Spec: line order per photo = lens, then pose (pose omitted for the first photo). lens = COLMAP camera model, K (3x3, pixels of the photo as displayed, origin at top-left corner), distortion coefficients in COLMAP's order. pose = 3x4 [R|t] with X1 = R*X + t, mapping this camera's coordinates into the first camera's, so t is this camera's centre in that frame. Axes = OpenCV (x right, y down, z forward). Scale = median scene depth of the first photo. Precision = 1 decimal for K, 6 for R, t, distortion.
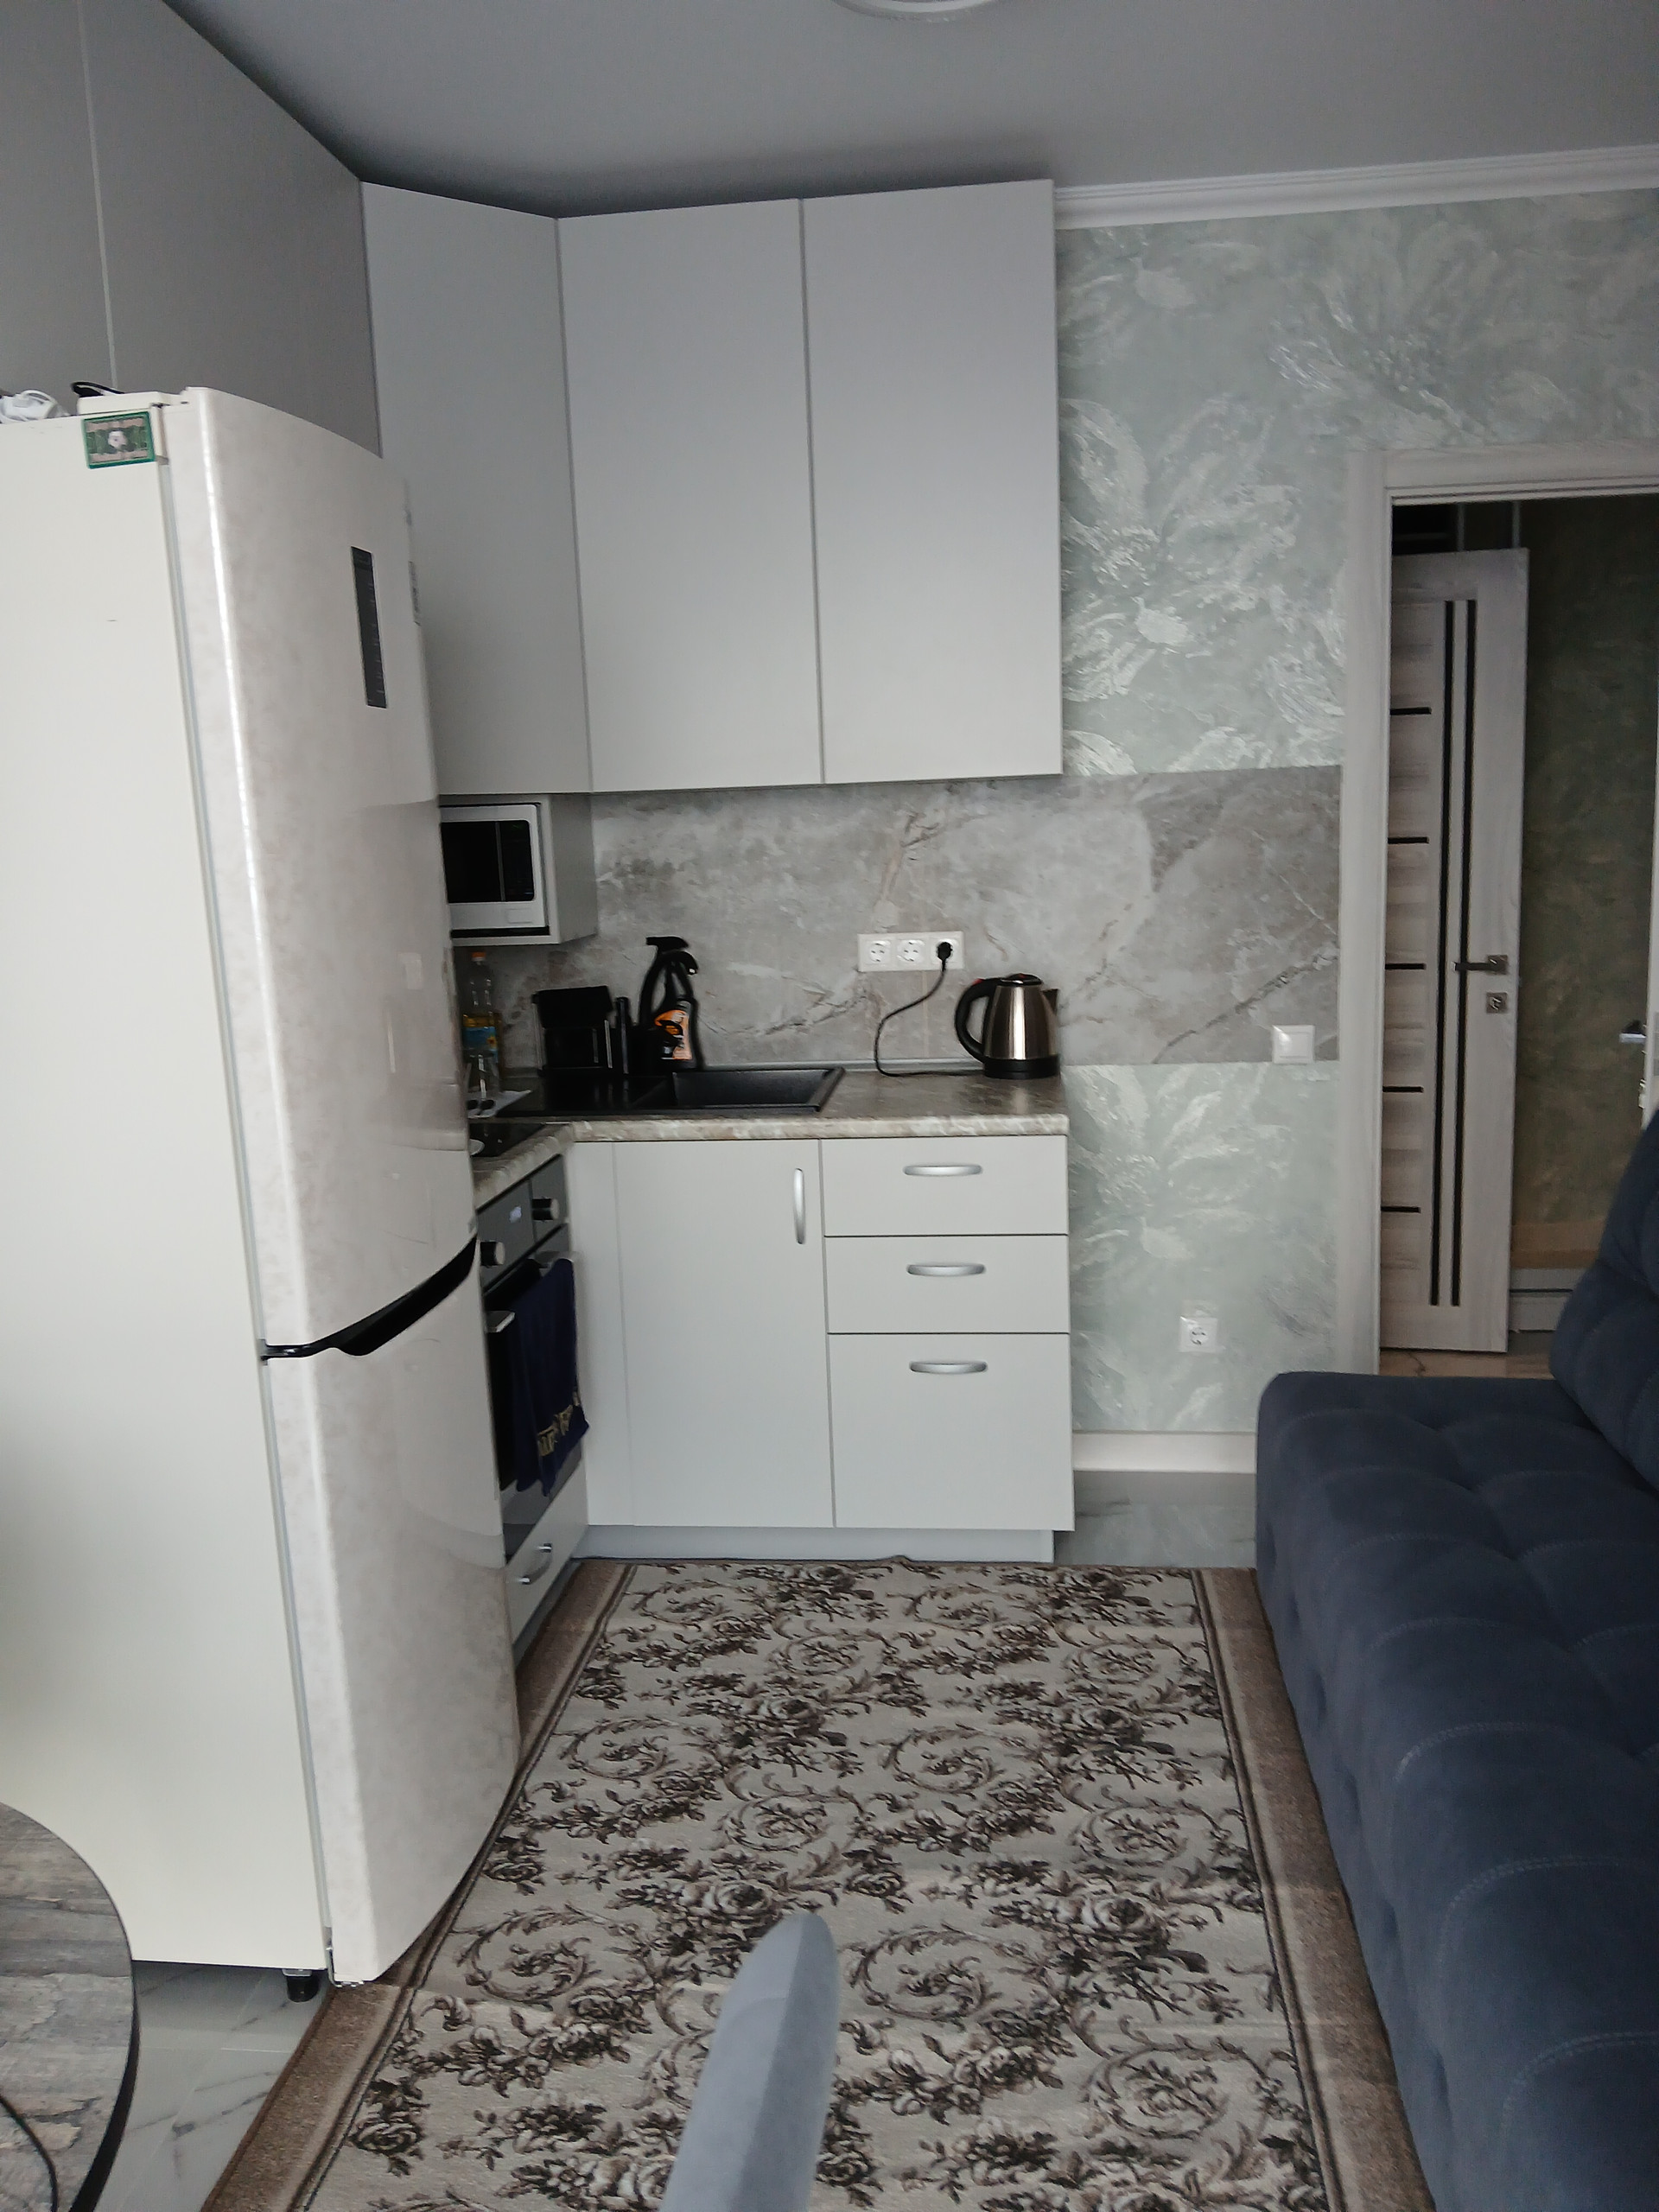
lens RADIAL K [[1723.6, 0, 840.1], [0, 1723.6, 1115.5], [0, 0, 1]] dist [-0.014623, -0.017886]
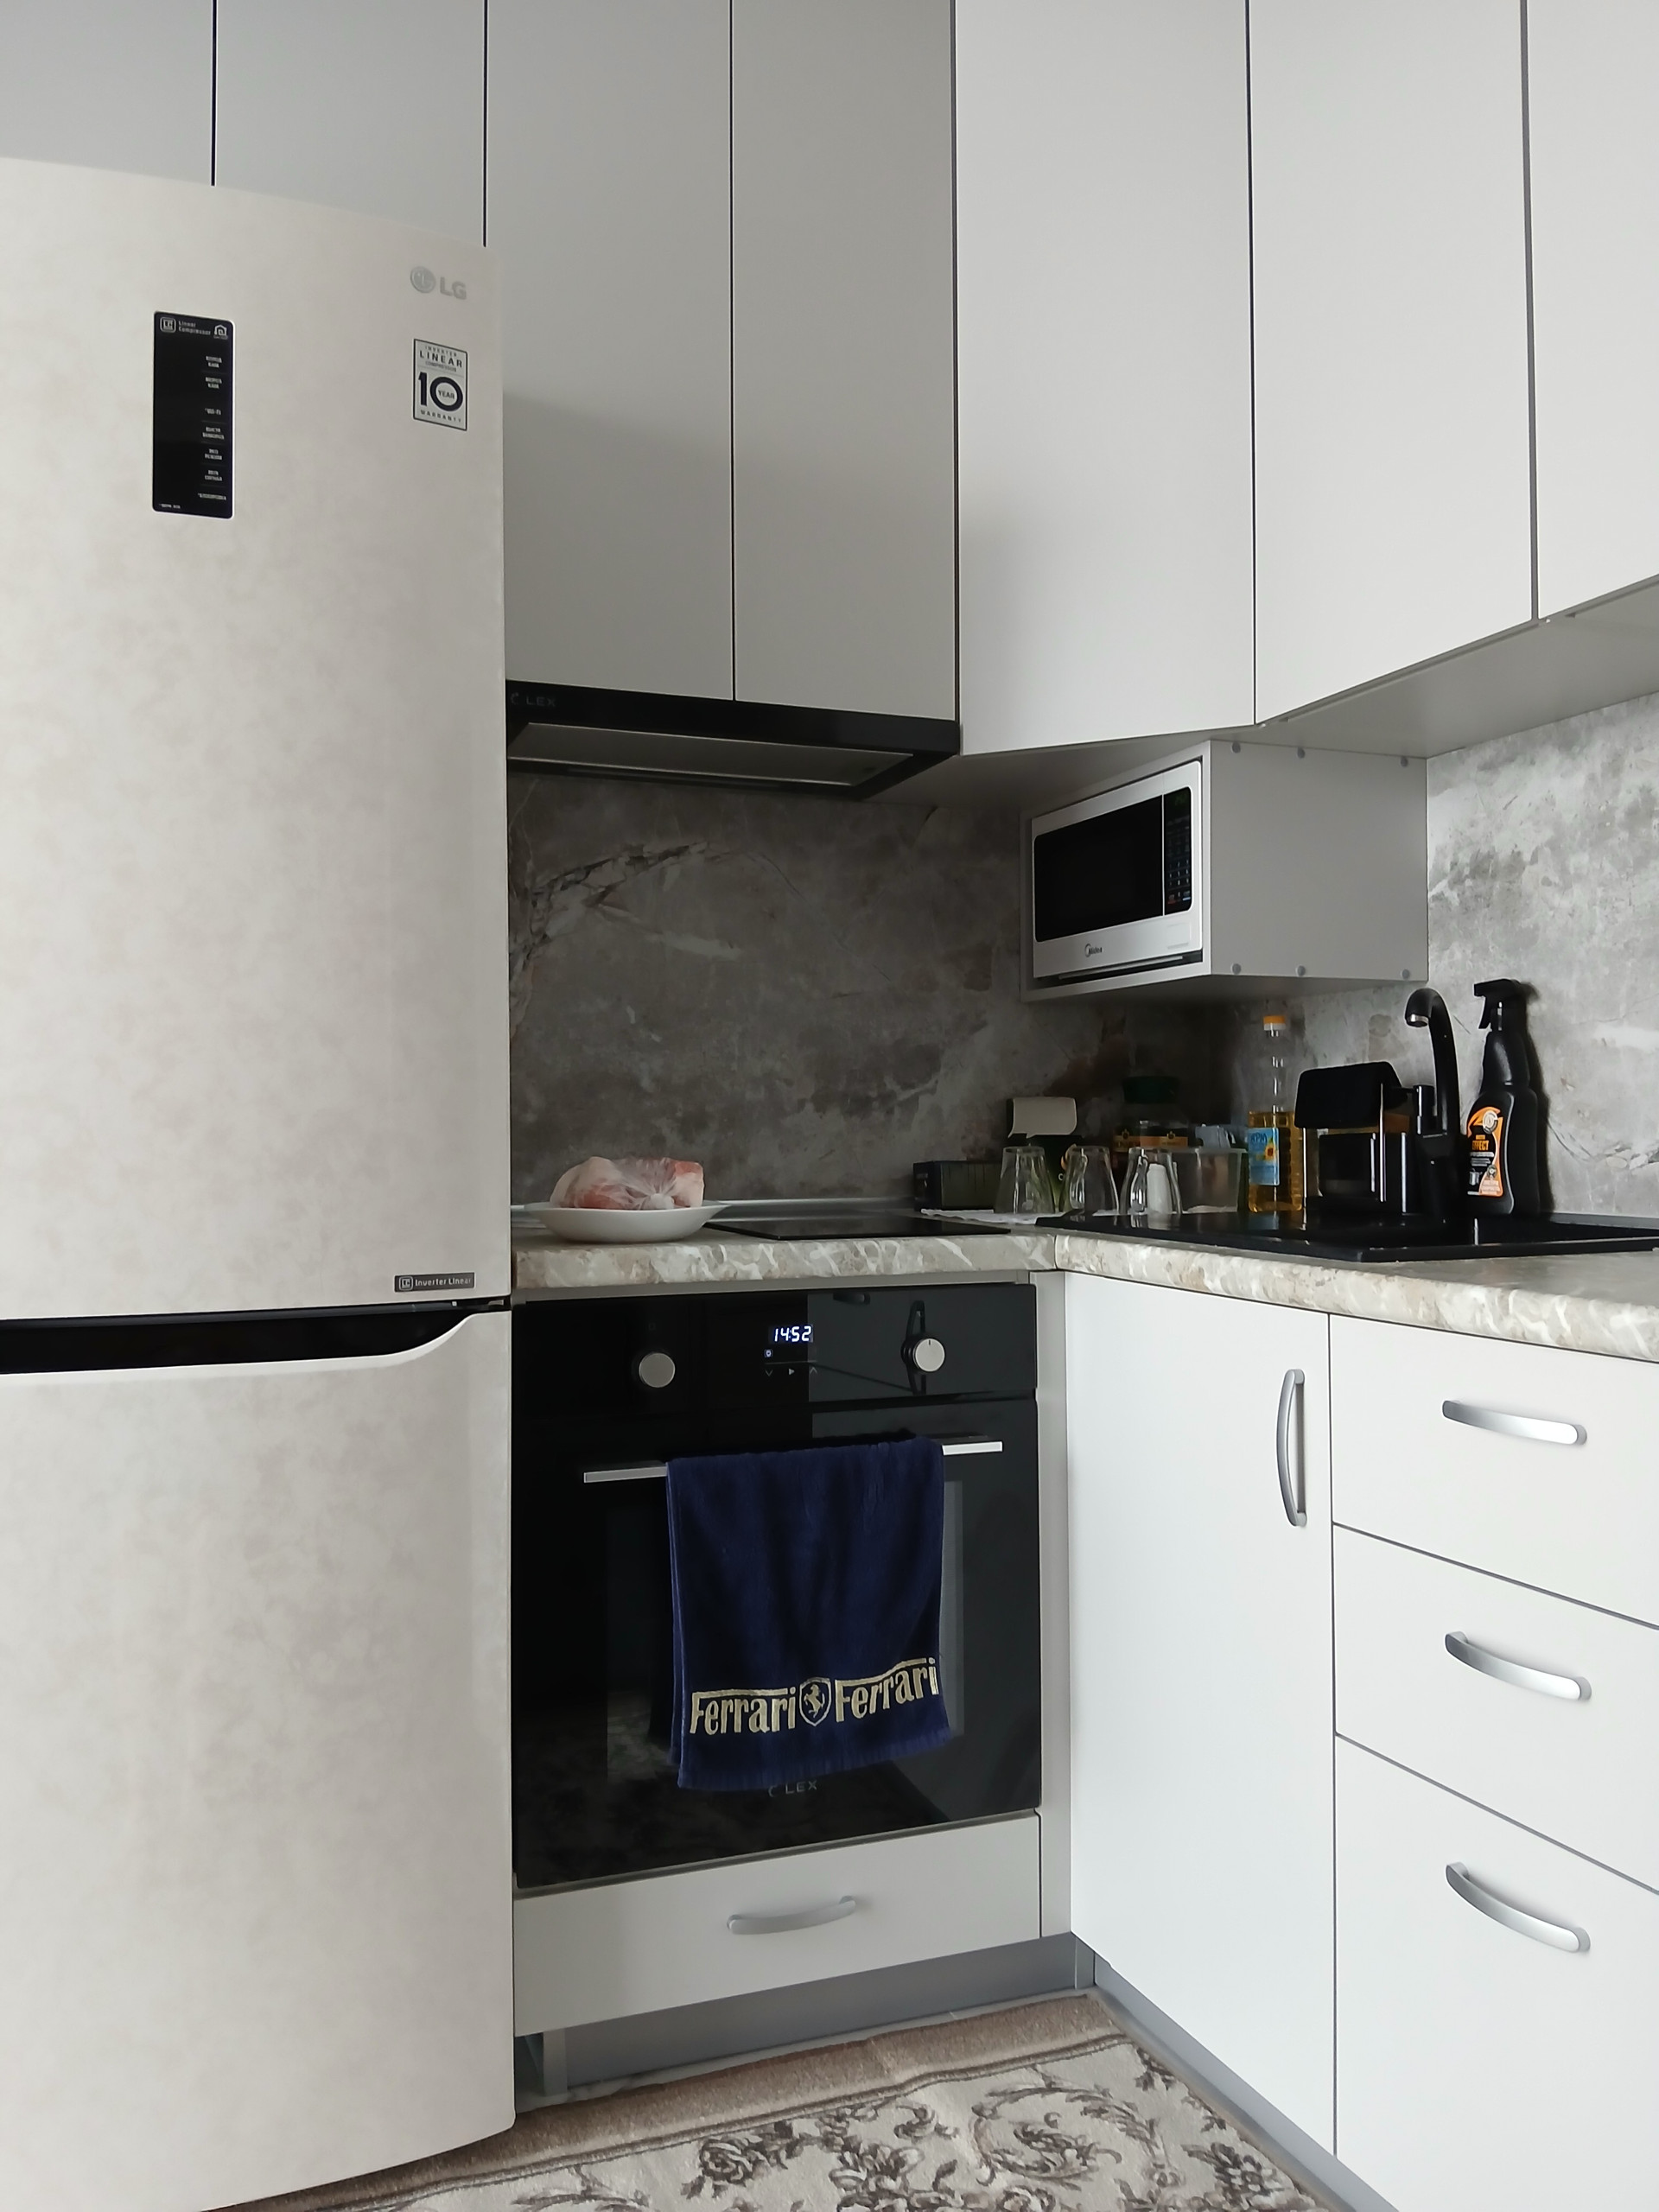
lens RADIAL K [[1723.6, 0, 824.9], [0, 1723.6, 1116.8], [0, 0, 1]] dist [-0.014623, -0.017886]
pose [[0.442226, 0.023626, -0.896592, 0.360923], [-0.158594, 0.985961, -0.052242, 0.006296], [0.882771, 0.165297, 0.439765, 0.655068]]
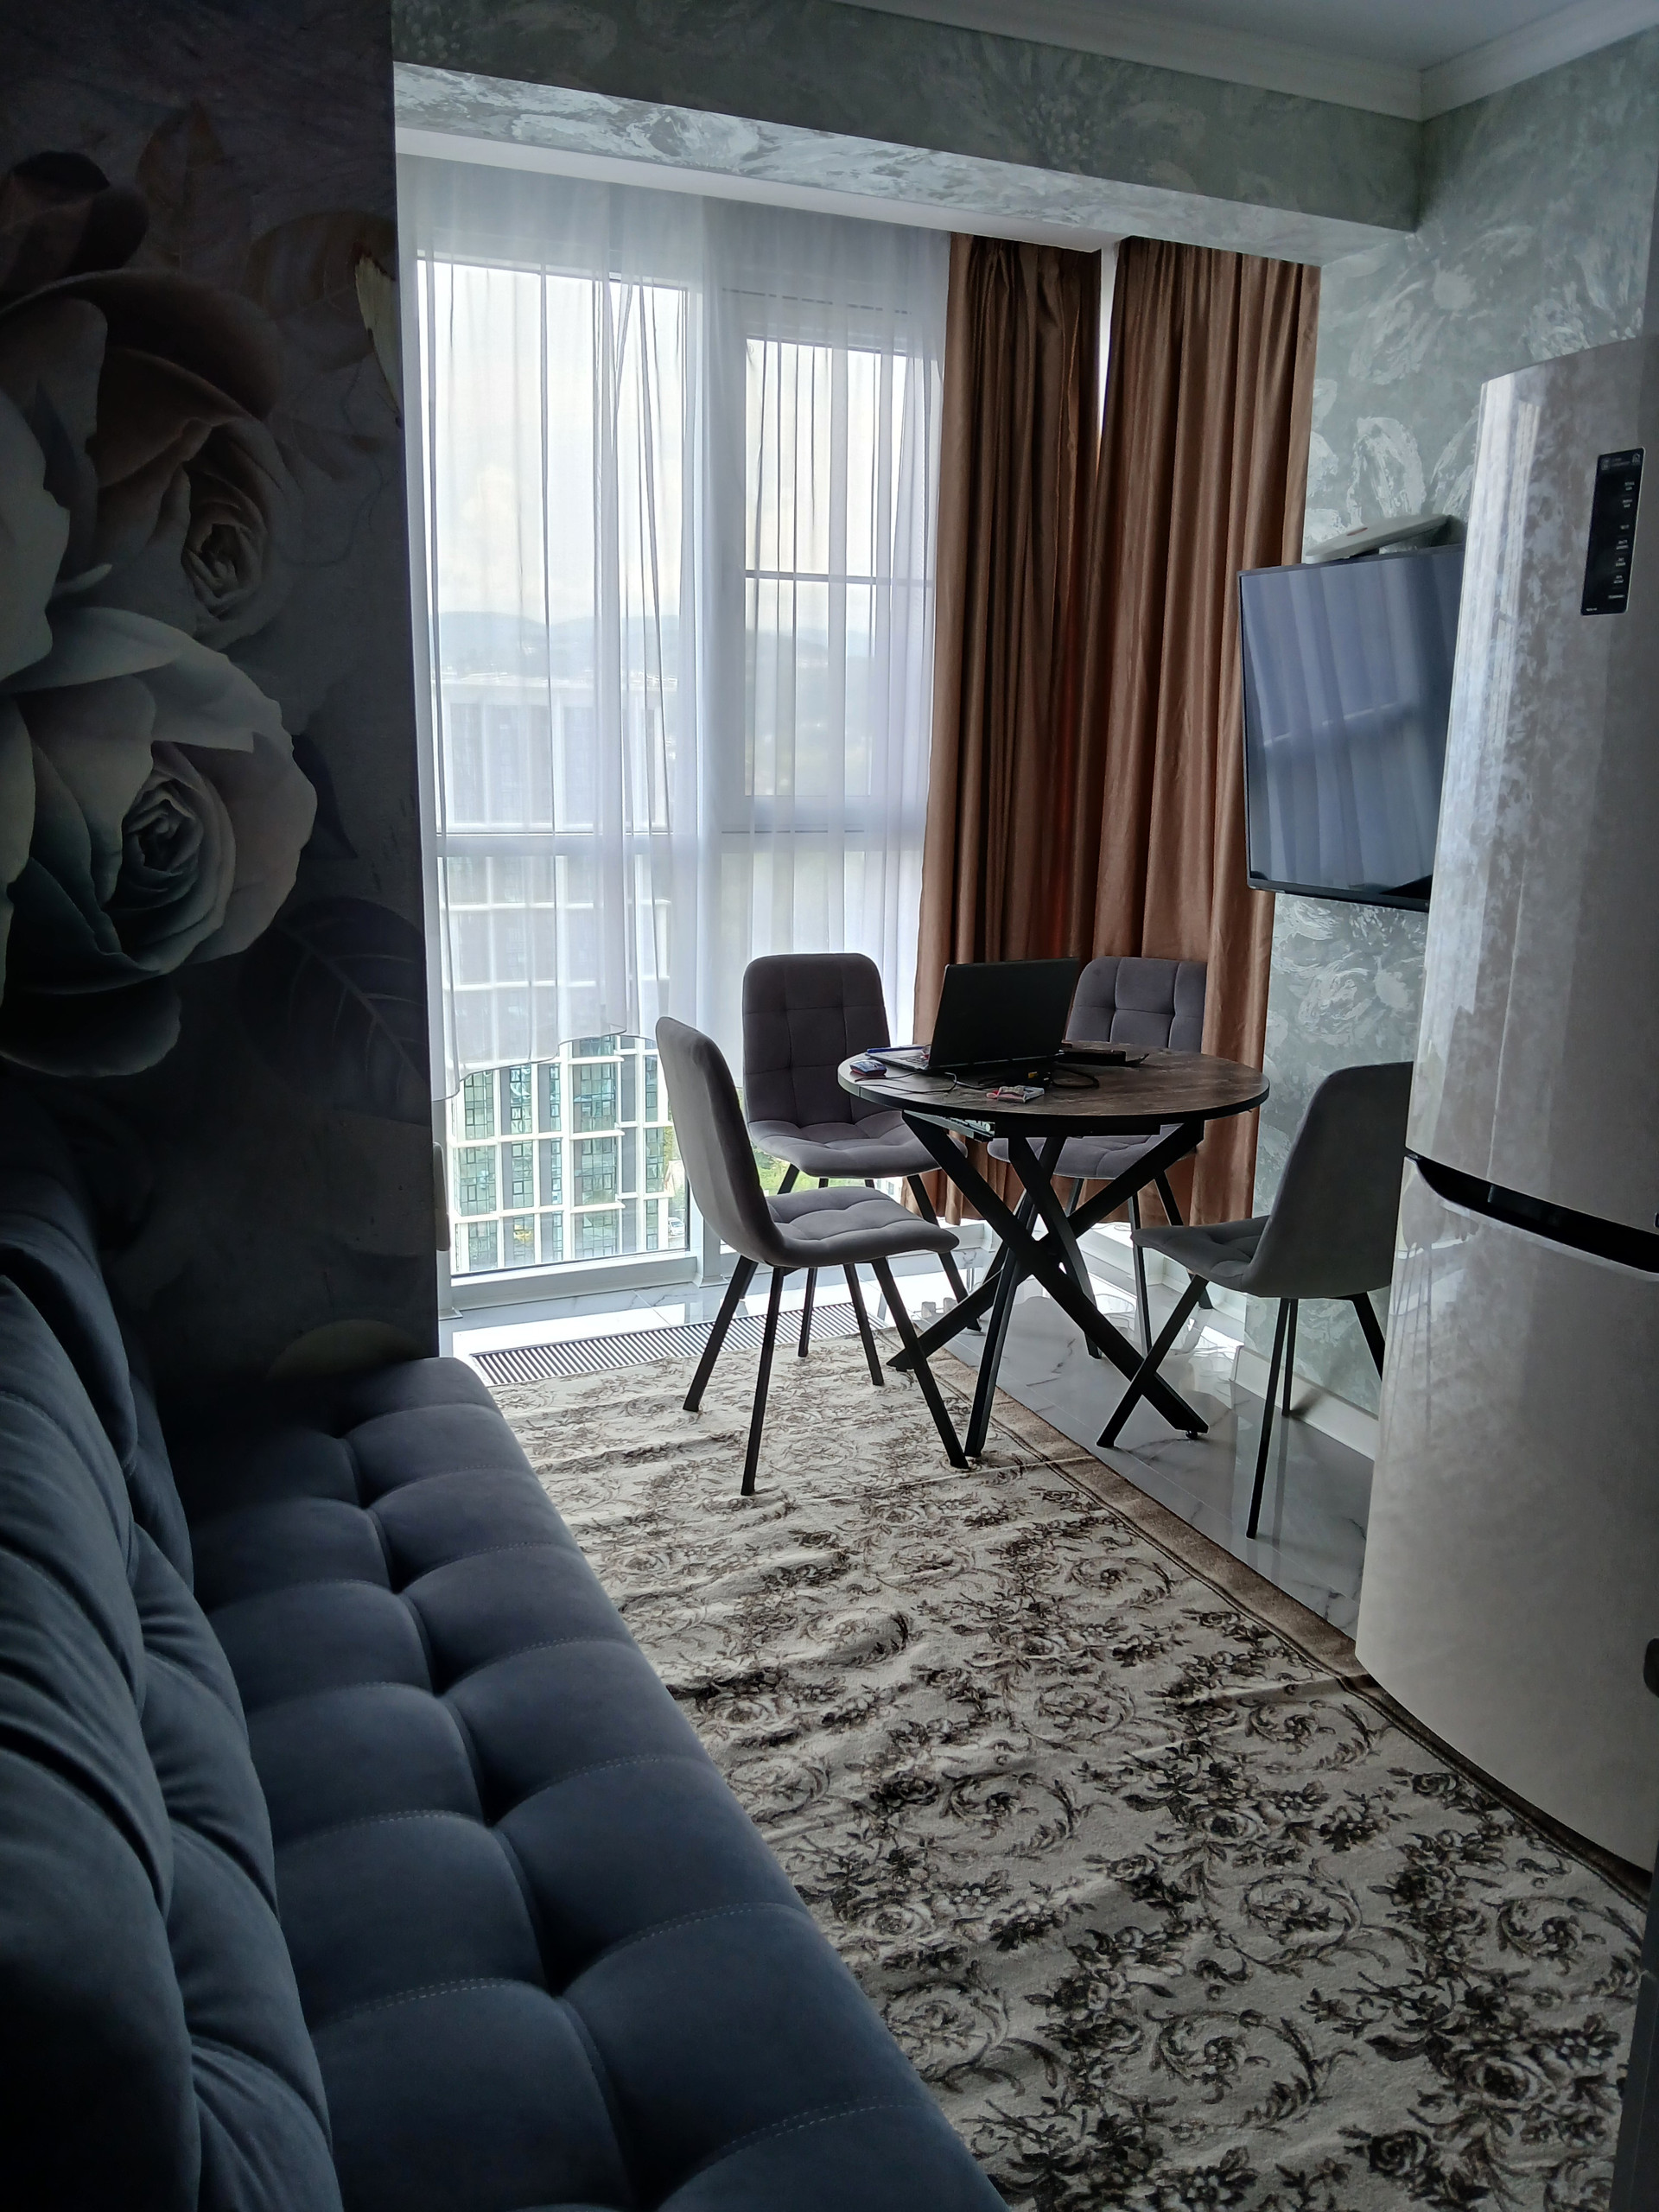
lens RADIAL K [[1723.6, 0, 832.4], [0, 1723.6, 1102.8], [0, 0, 1]] dist [-0.014623, -0.017886]
pose [[-0.862330, 0.133112, -0.488537, 0.428537], [-0.069380, 0.924665, 0.374409, -0.220382], [0.501571, 0.356759, -0.788131, 1.129148]]
